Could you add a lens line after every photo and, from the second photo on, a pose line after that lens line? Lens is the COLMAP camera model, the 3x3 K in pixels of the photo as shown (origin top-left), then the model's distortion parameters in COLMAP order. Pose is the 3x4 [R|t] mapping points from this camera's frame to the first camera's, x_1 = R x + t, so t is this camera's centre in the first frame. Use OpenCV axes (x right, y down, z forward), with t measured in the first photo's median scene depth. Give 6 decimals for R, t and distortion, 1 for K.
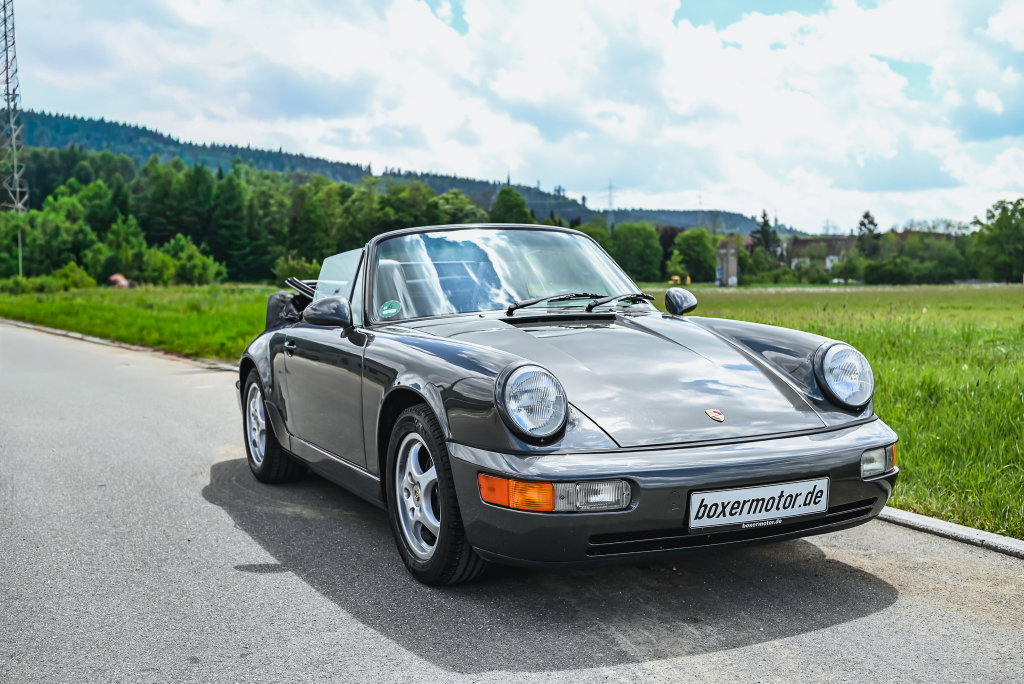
lens RADIAL K [[1276.6, 0, 464.6], [0, 1276.6, 344.1], [0, 0, 1]] dist [0.003231, -0.019406]
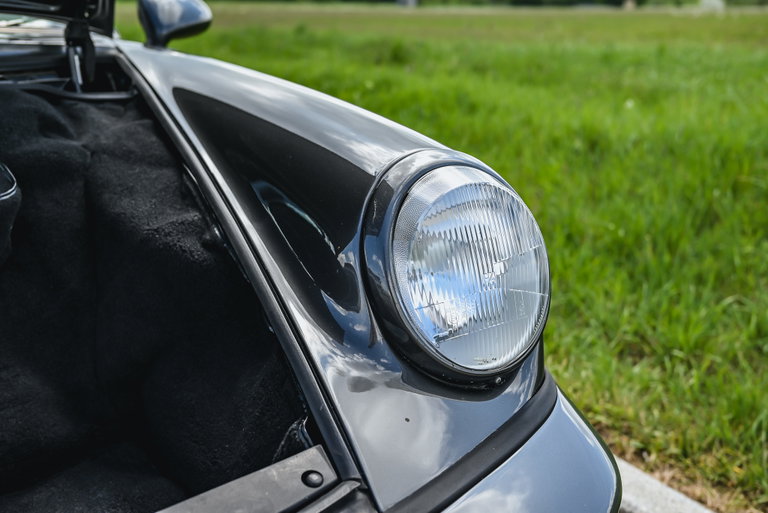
lens RADIAL K [[986.7, 0, 366.5], [0, 986.7, 255.3], [0, 0, 1]] dist [0.004369, 0.051854]
pose [[0.987270, -0.046226, 0.152187, 0.130918], [0.015074, 0.979722, 0.199794, -0.019196], [-0.158336, -0.194956, 0.967947, 0.418944]]
